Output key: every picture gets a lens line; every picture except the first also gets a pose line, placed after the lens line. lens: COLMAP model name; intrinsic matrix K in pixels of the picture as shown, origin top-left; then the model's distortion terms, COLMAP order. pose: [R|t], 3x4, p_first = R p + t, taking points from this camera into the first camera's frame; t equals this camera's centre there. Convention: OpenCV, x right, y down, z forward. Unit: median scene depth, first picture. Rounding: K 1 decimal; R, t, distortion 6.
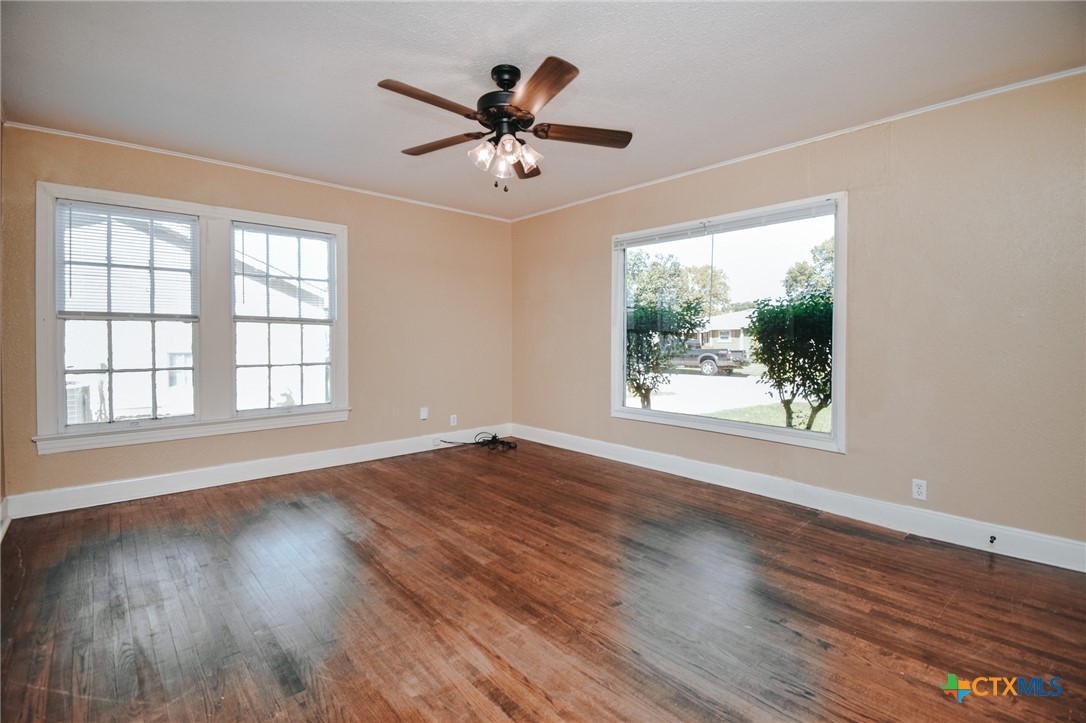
lens RADIAL K [[485.2, 0, 537.0], [0, 485.2, 357.2], [0, 0, 1]] dist [-0.000590, -0.003094]
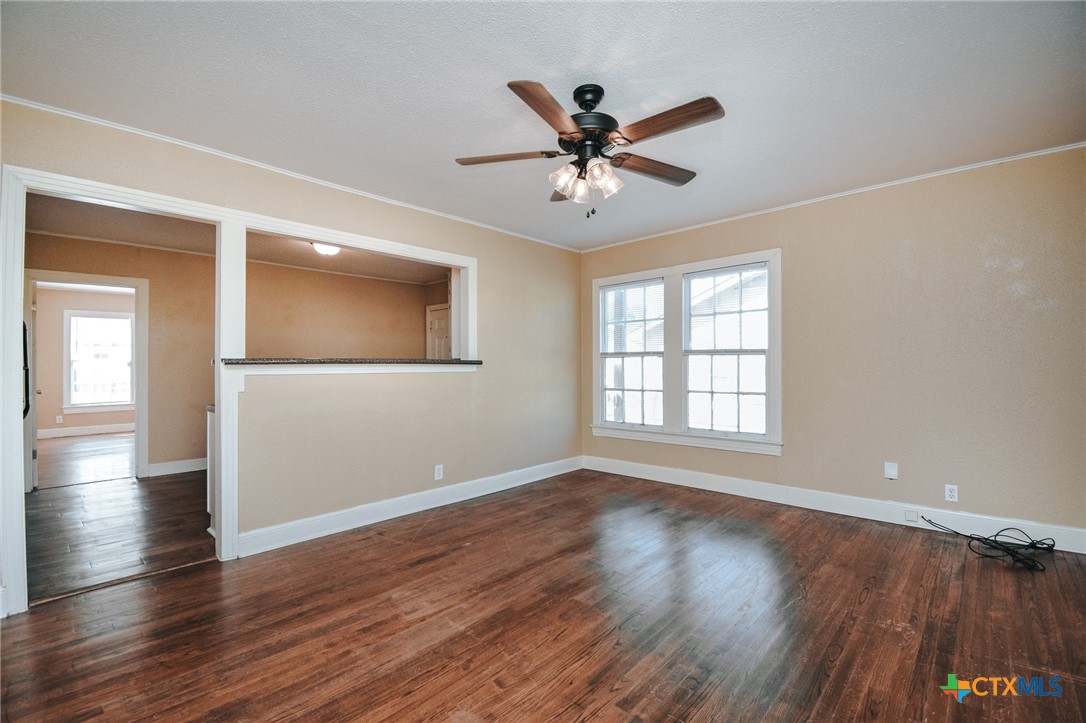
lens RADIAL K [[485.2, 0, 563.0], [0, 485.2, 373.6], [0, 0, 1]] dist [-0.000590, -0.003094]
pose [[0.105659, 0.013178, -0.994315, 0.621699], [-0.029601, 0.999511, 0.010101, -0.032028], [0.993962, 0.028365, 0.105997, 0.610780]]
